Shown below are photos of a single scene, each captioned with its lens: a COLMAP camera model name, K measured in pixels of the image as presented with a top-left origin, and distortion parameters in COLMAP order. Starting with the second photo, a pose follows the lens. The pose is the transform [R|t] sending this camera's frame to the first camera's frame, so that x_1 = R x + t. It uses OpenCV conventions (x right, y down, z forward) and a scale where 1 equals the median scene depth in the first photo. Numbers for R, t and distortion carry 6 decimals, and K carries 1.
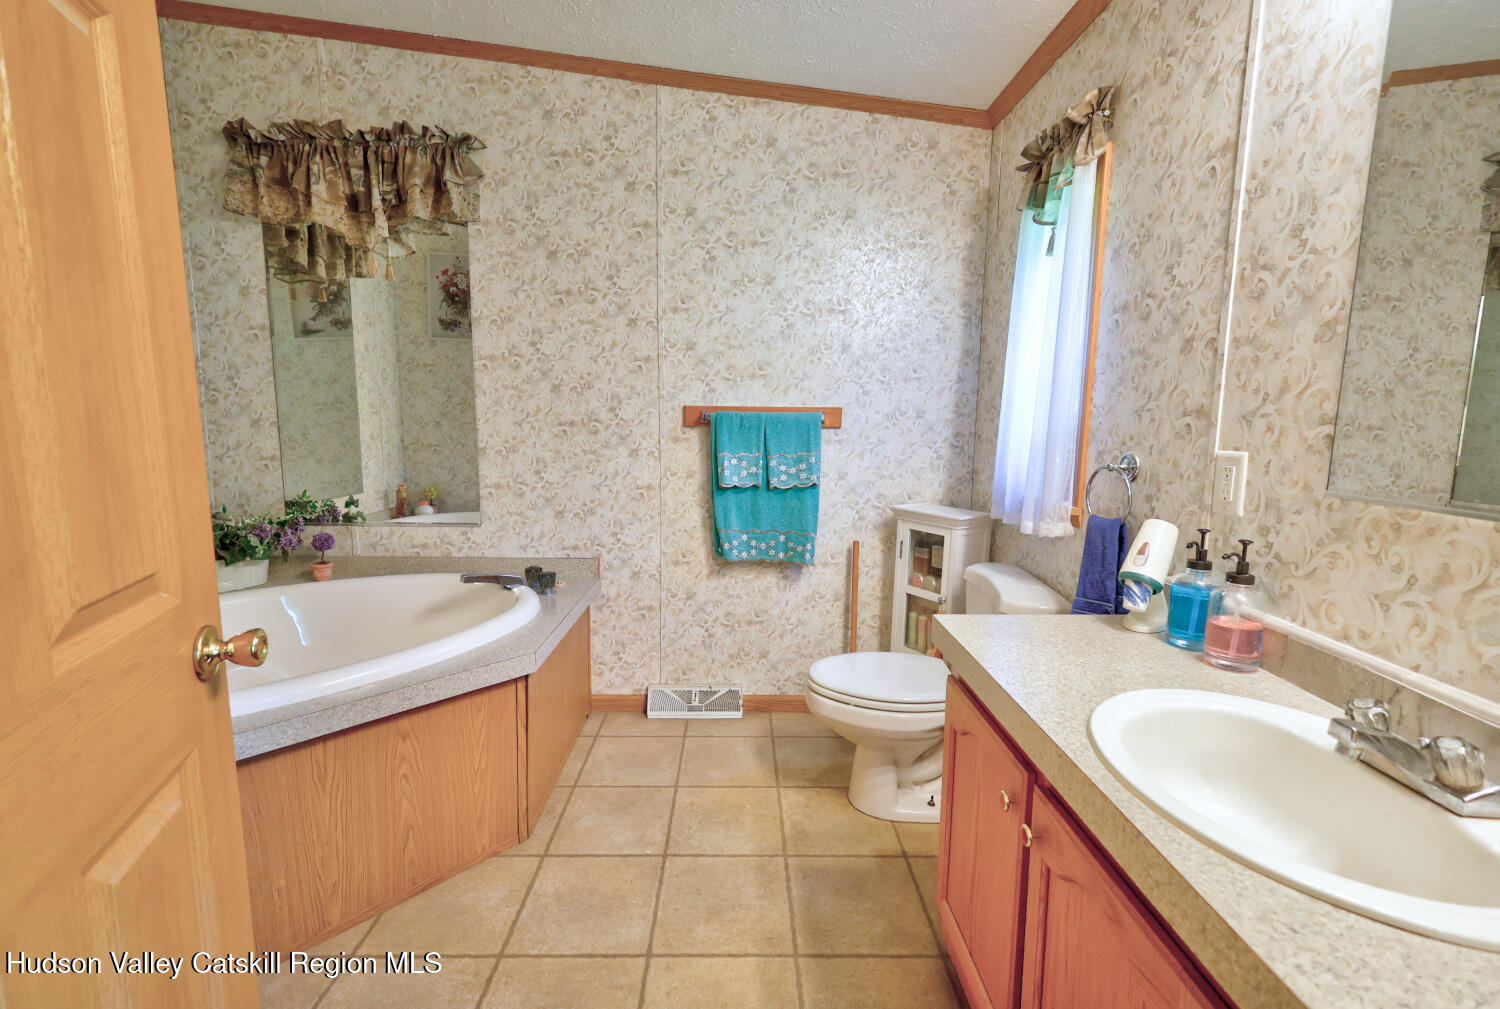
lens RADIAL K [[653.2, 0, 750.0], [0, 653.2, 499.9], [0, 0, 1]] dist [0.003746, -0.001135]
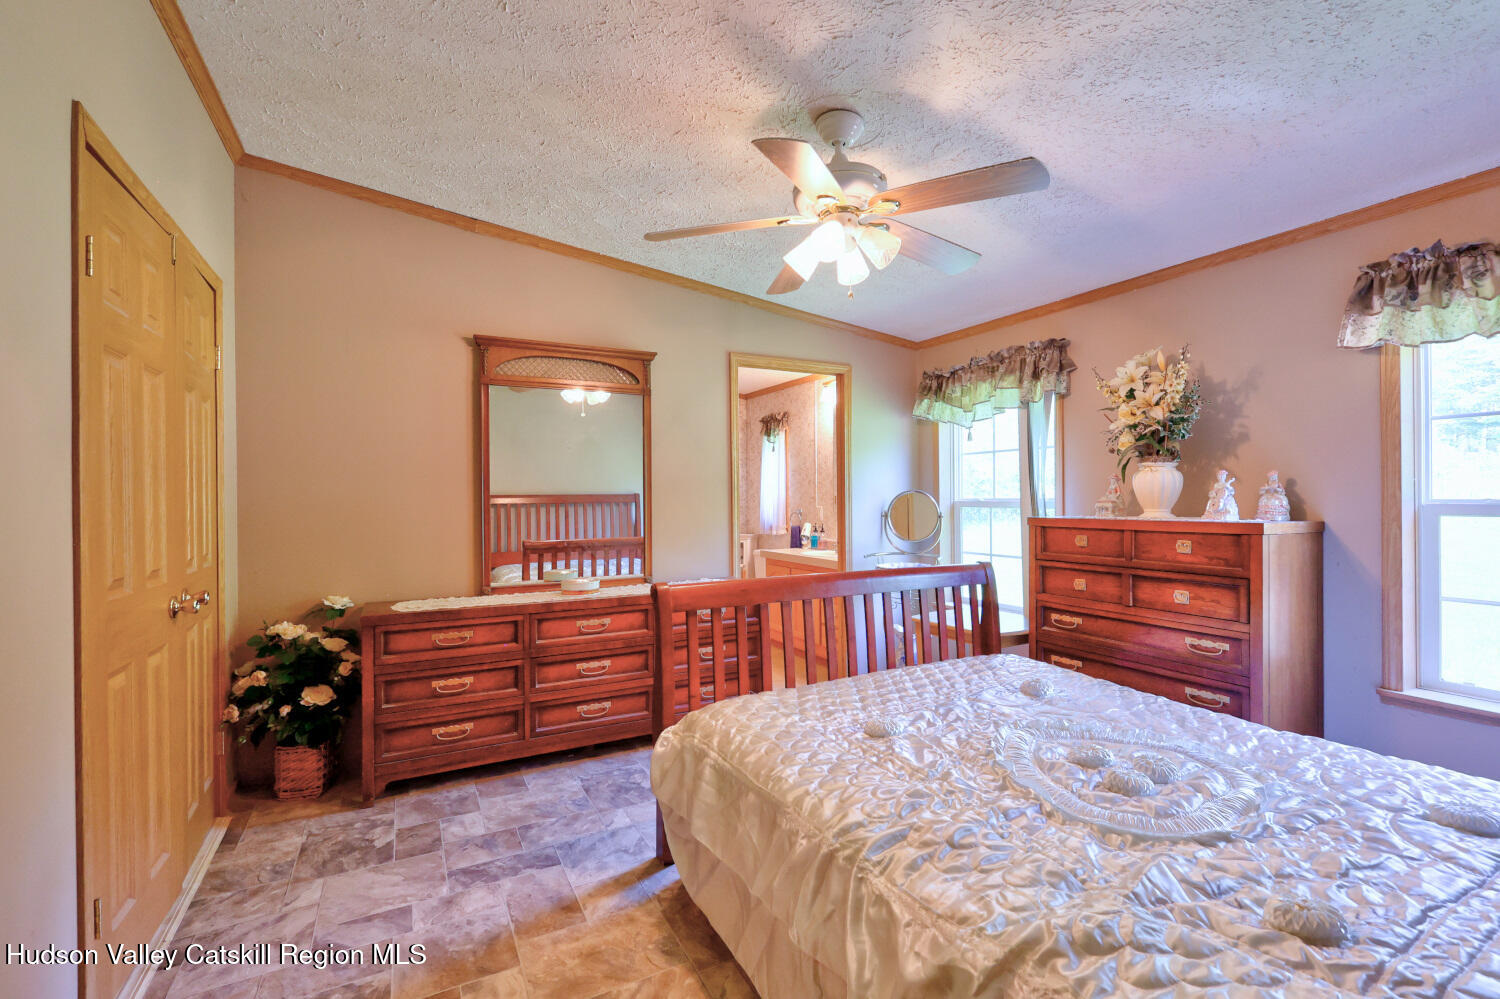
lens RADIAL K [[653.2, 0, 749.2], [0, 653.2, 499.7], [0, 0, 1]] dist [0.003746, -0.001135]
pose [[0.891481, -0.015773, 0.452783, -1.510809], [0.076308, 0.990344, -0.115742, 0.317777], [-0.446585, 0.137733, 0.884077, -2.414689]]
